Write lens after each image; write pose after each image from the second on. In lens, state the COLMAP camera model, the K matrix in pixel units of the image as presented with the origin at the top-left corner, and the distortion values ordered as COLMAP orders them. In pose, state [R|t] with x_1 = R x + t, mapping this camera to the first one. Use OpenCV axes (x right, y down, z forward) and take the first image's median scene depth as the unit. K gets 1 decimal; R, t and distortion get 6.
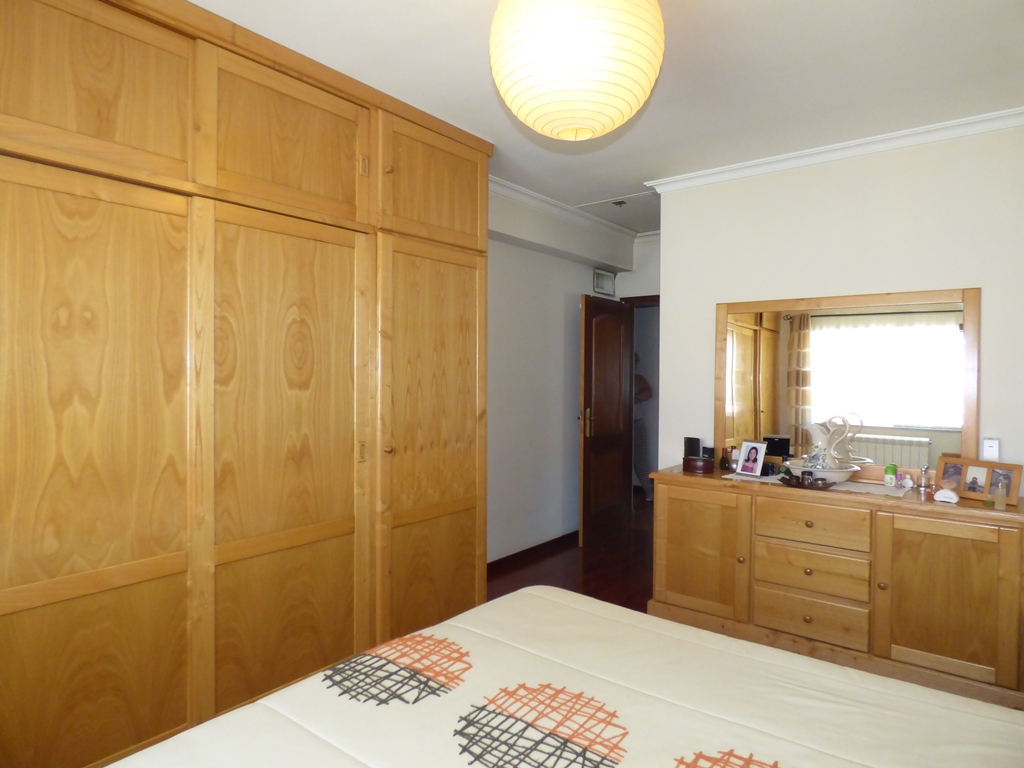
lens RADIAL K [[623.4, 0, 514.2], [0, 623.4, 382.4], [0, 0, 1]] dist [-0.014464, -0.000896]
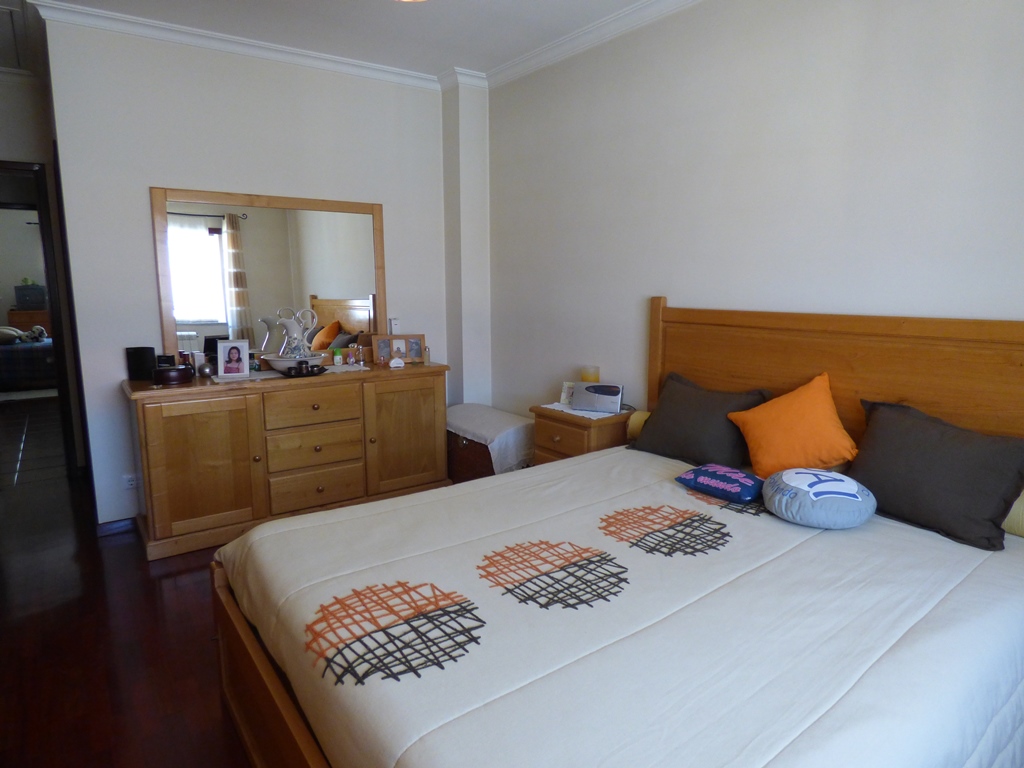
lens RADIAL K [[623.4, 0, 514.5], [0, 623.4, 382.4], [0, 0, 1]] dist [-0.014464, -0.000896]
pose [[0.264730, -0.162765, 0.950487, -0.850873], [0.015980, 0.986258, 0.164440, 0.011982], [-0.964190, -0.028344, 0.263693, 0.634826]]
